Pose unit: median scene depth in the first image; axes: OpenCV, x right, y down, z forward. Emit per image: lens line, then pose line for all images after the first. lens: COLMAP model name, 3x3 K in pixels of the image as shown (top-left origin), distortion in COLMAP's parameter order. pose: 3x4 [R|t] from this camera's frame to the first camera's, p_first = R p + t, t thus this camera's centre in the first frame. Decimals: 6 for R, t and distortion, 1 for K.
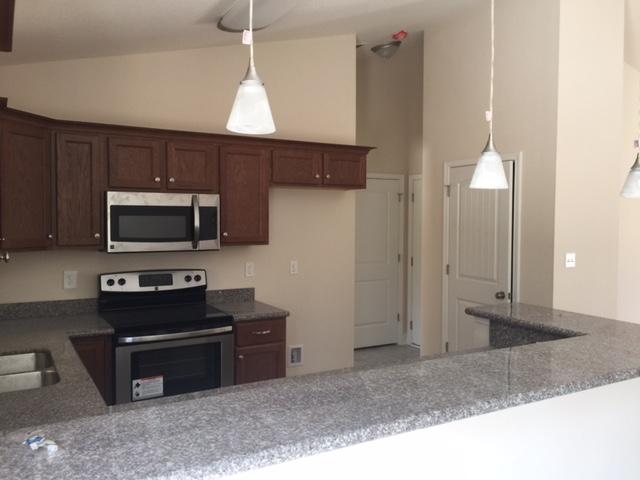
lens RADIAL K [[559.0, 0, 325.7], [0, 559.0, 246.0], [0, 0, 1]] dist [0.032686, -0.019707]
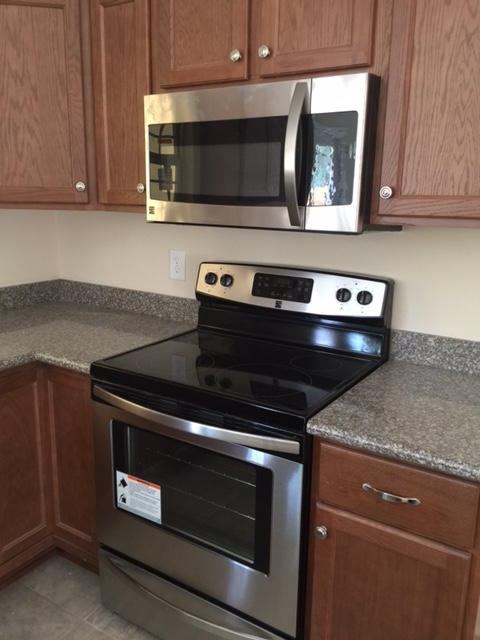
lens RADIAL K [[559.0, 0, 230.3], [0, 559.0, 328.5], [0, 0, 1]] dist [0.032686, -0.019707]
pose [[0.447622, 0.223969, -0.865721, 0.114651], [-0.056859, 0.973296, 0.222400, -0.010759], [0.892413, -0.050327, 0.448403, 0.786232]]
